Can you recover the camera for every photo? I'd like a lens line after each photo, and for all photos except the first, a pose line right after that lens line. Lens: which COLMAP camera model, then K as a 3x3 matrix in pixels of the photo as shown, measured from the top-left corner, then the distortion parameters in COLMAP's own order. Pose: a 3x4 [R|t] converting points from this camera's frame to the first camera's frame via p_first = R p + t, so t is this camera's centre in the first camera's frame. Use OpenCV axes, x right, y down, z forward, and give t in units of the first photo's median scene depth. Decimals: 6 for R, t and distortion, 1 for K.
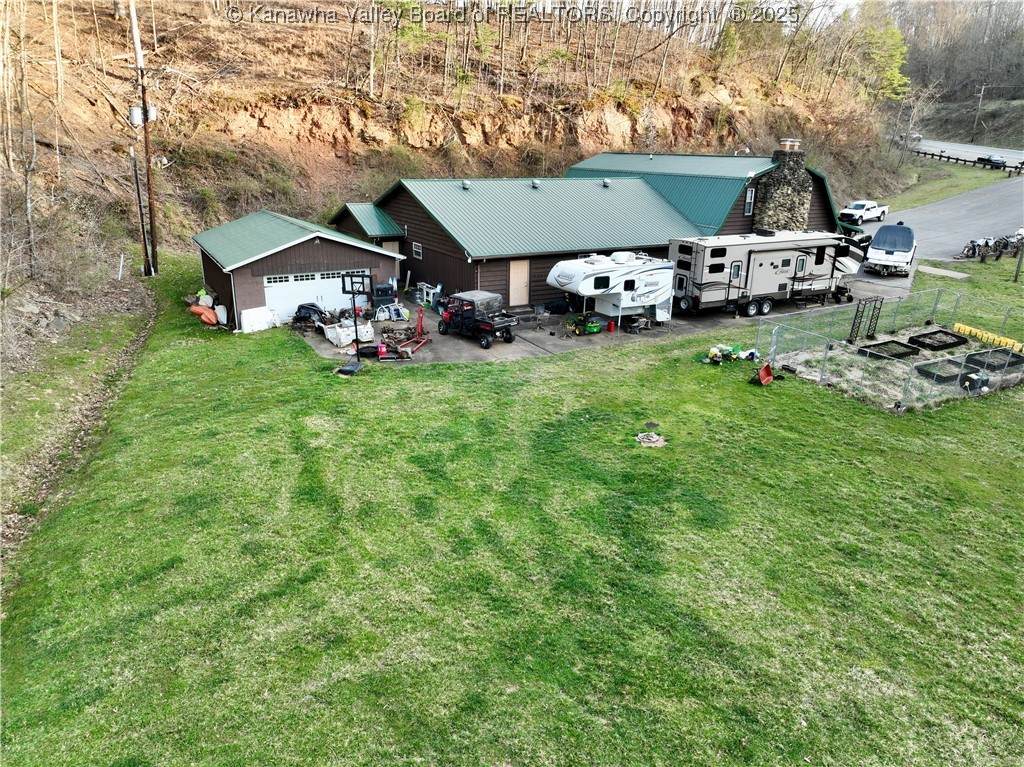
lens RADIAL K [[720.0, 0, 518.3], [0, 720.0, 382.9], [0, 0, 1]] dist [0.002655, 0.011070]
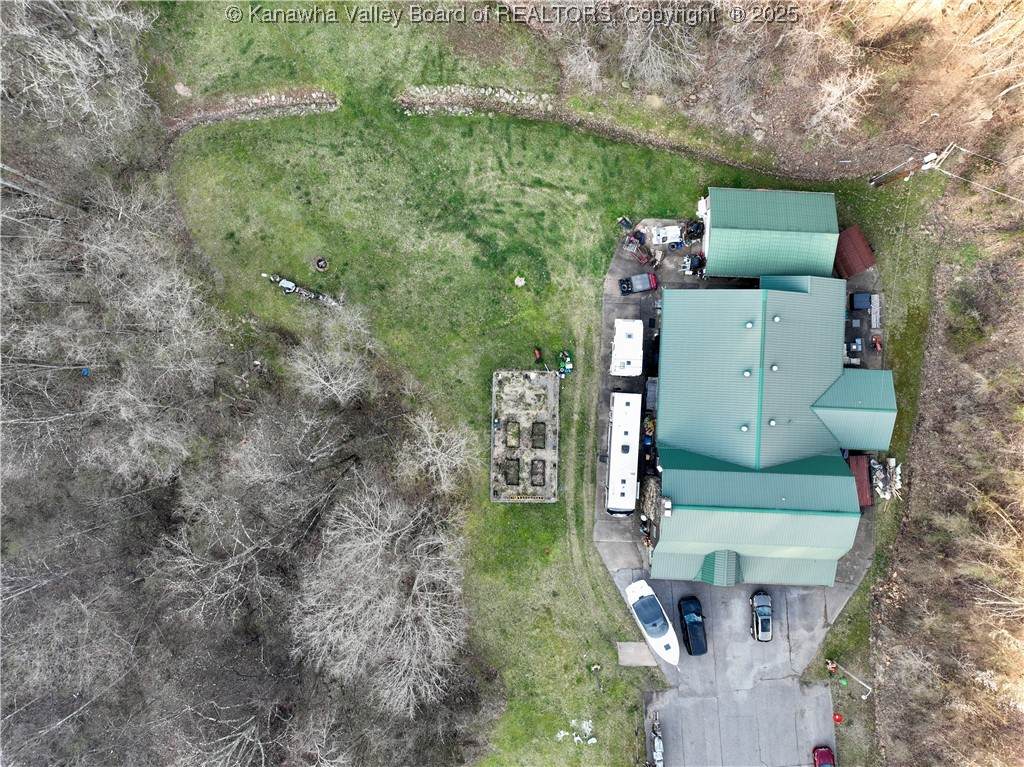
lens RADIAL K [[720.0, 0, 511.3], [0, 720.0, 383.5], [0, 0, 1]] dist [0.002655, 0.011070]
pose [[-0.534342, 0.845144, -0.014508, 0.753342], [-0.276708, -0.158679, 0.947762, -3.609131], [0.798693, 0.510444, 0.318647, 0.192280]]
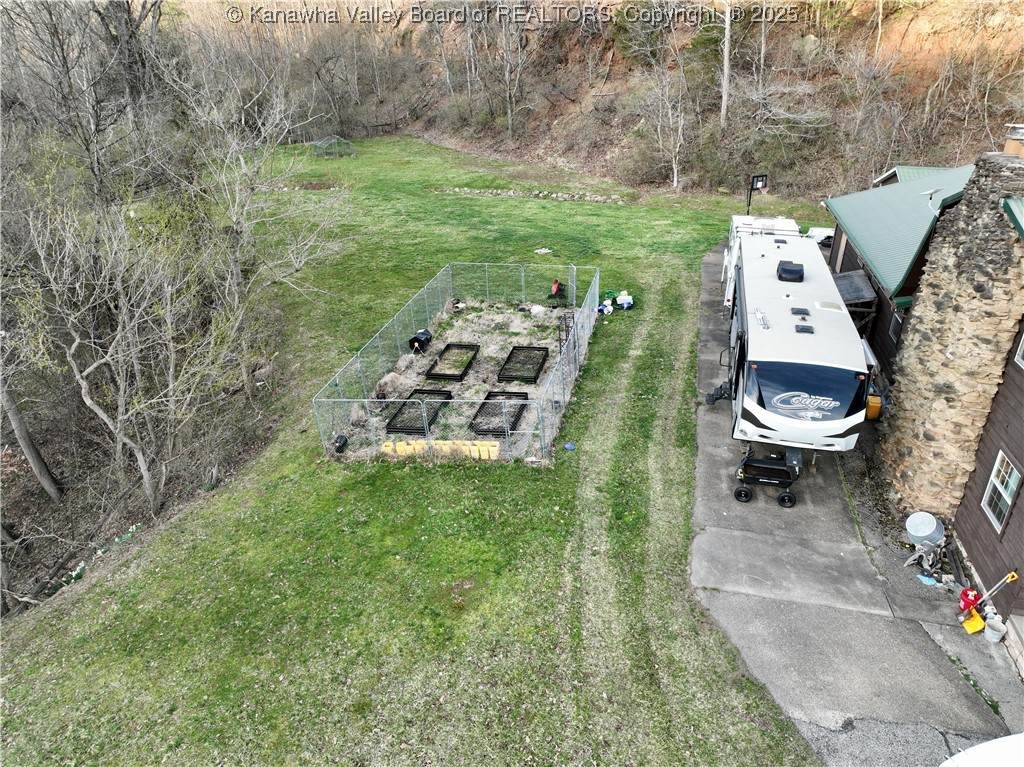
lens RADIAL K [[720.0, 0, 512.2], [0, 720.0, 383.0], [0, 0, 1]] dist [0.002655, 0.011070]
pose [[-0.693614, 0.294069, -0.657589, 1.754887], [-0.249374, 0.758407, 0.602189, -0.841263], [0.675805, 0.581672, -0.452708, 2.274536]]
